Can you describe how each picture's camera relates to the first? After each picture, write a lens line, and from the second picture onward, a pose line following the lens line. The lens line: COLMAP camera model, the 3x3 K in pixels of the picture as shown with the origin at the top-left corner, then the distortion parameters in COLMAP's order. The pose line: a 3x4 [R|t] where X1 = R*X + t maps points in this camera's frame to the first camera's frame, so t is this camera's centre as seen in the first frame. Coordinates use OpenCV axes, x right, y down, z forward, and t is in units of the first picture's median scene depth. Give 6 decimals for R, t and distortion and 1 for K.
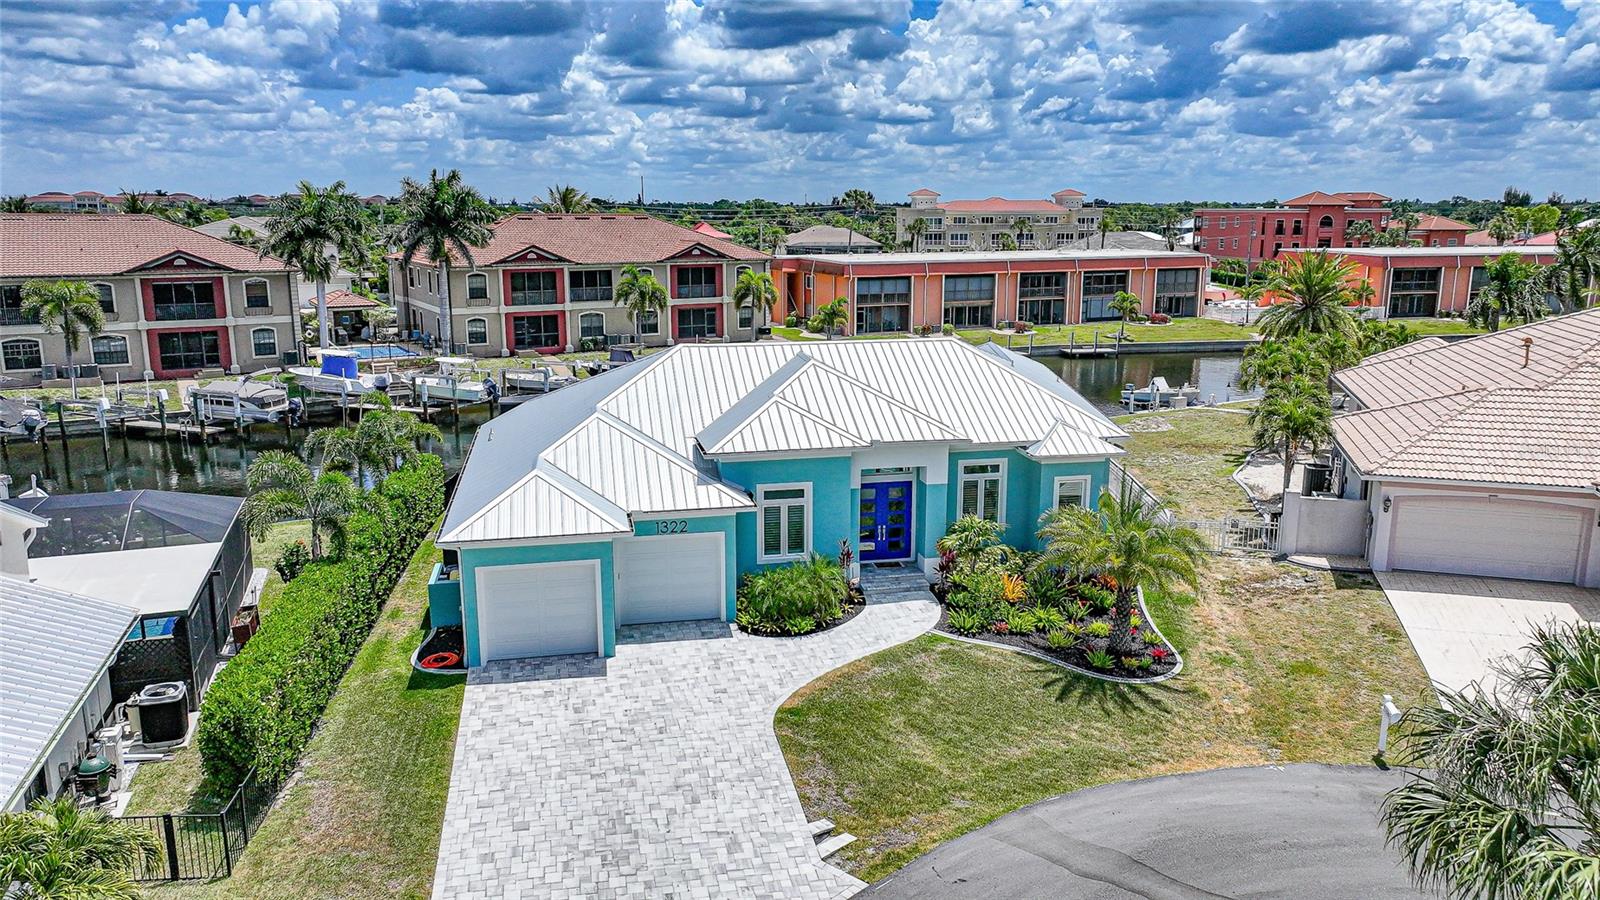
lens RADIAL K [[1122.2, 0, 807.7], [0, 1122.2, 436.7], [0, 0, 1]] dist [0.001568, 0.012912]
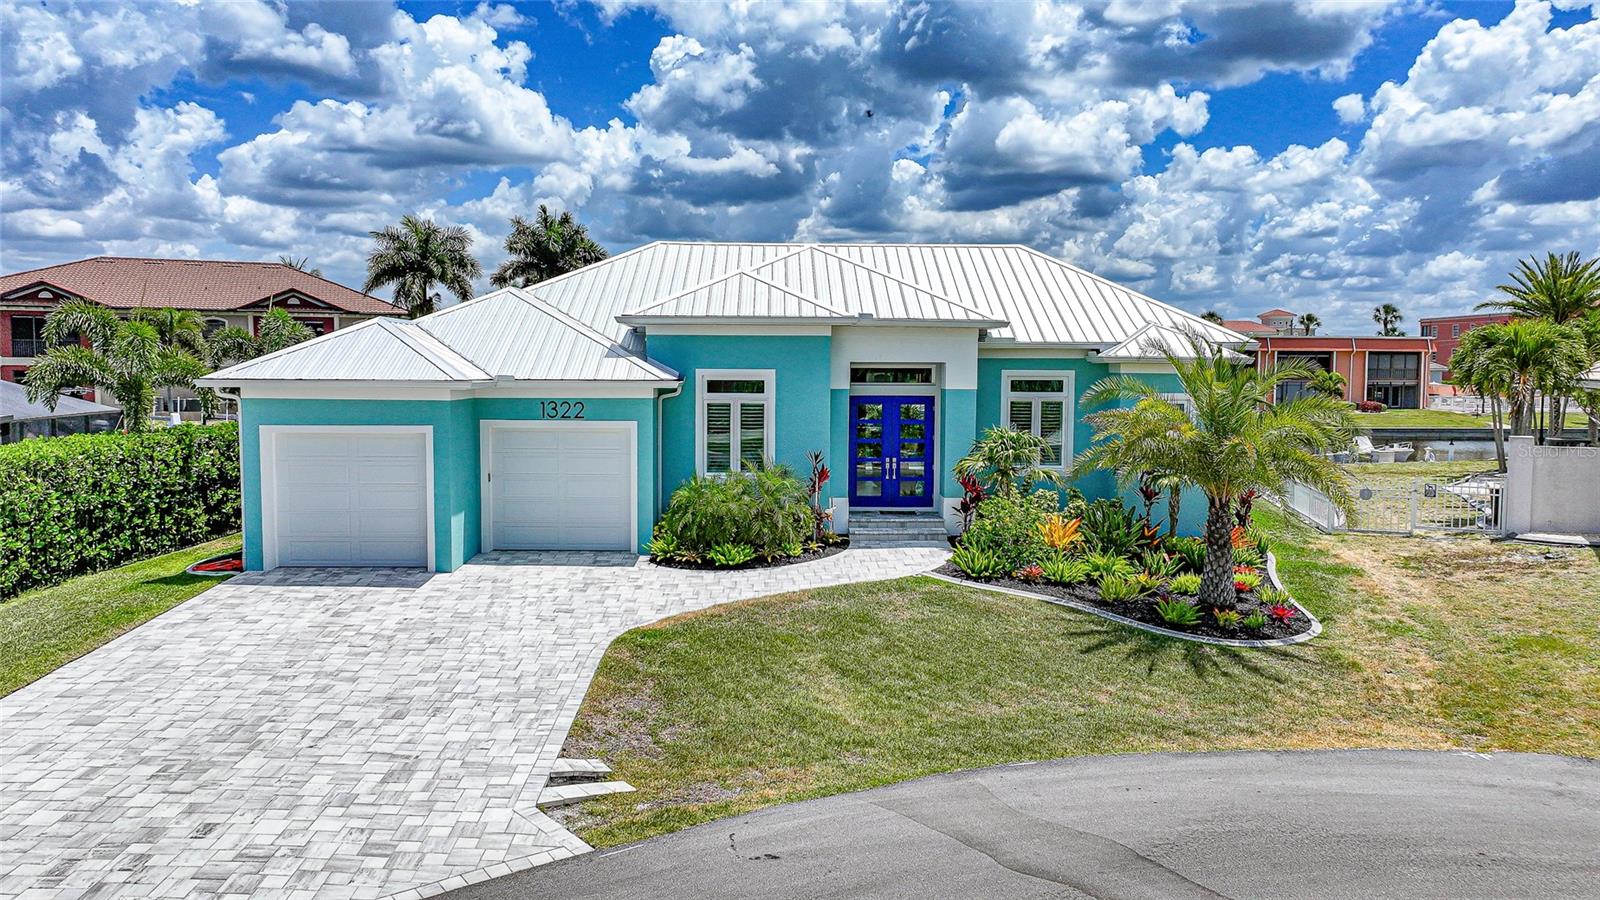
lens RADIAL K [[1122.2, 0, 807.7], [0, 1122.2, 436.7], [0, 0, 1]] dist [0.001568, 0.012912]
pose [[0.983597, 0.016952, -0.179584, 0.143302], [-0.041246, 0.990335, -0.132422, 0.164119], [0.175603, 0.137657, 0.974789, 0.290833]]
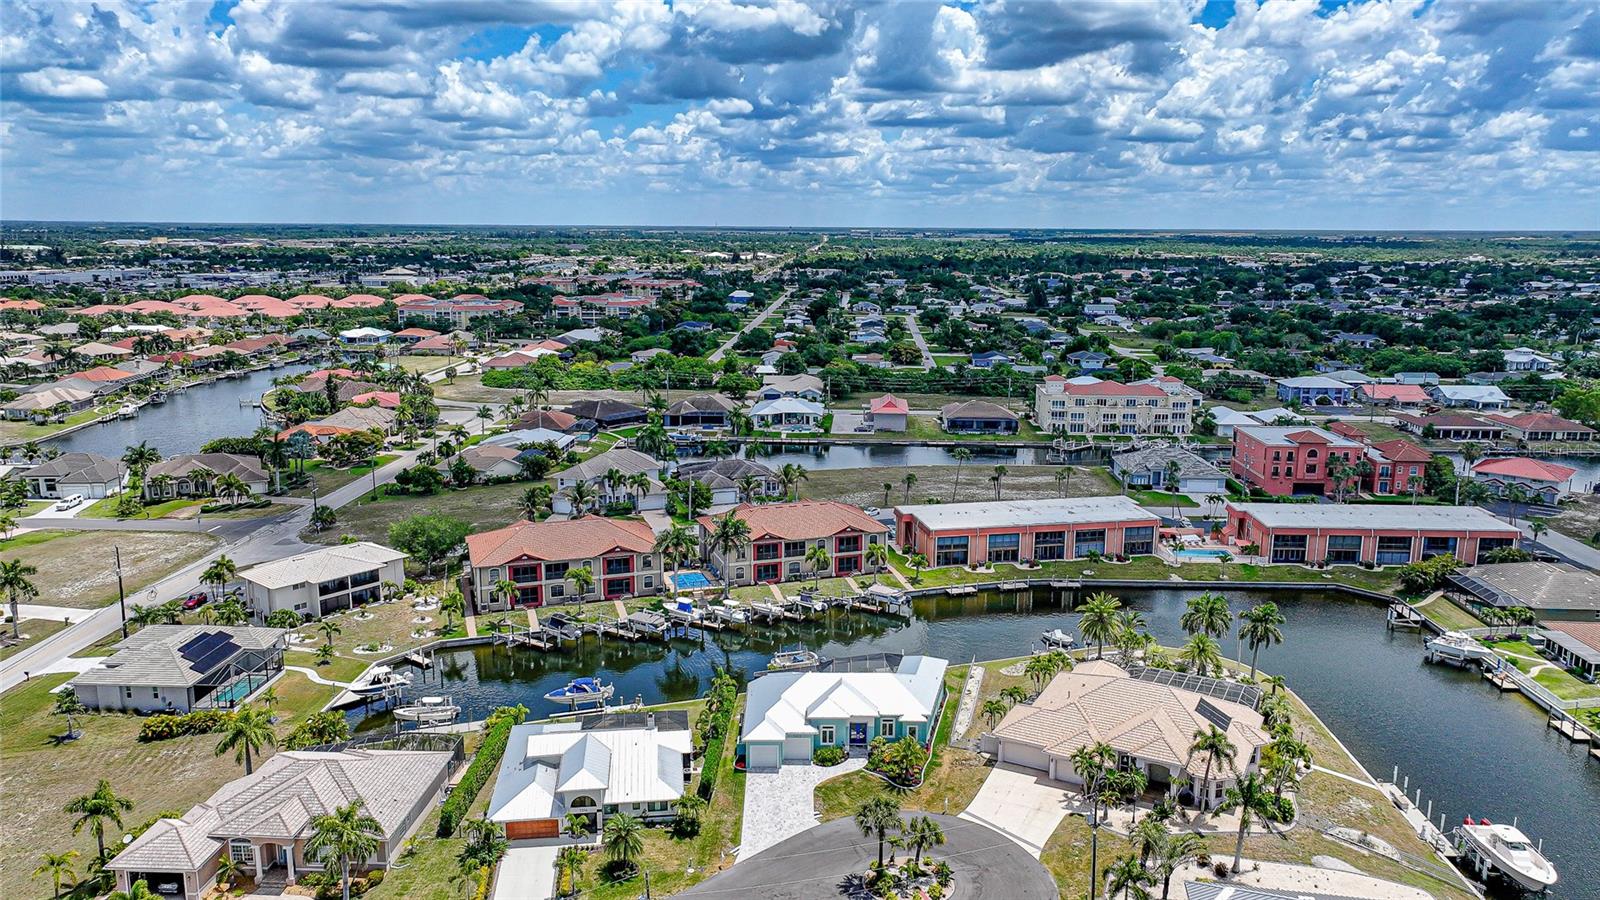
lens RADIAL K [[1118.2, 0, 807.0], [0, 1118.2, 448.0], [0, 0, 1]] dist [0.006621, 0.005597]
pose [[0.979061, 0.043914, -0.198774, 0.576664], [-0.045228, 0.998975, -0.002072, -0.820474], [0.198479, 0.011019, 0.980043, -2.538871]]
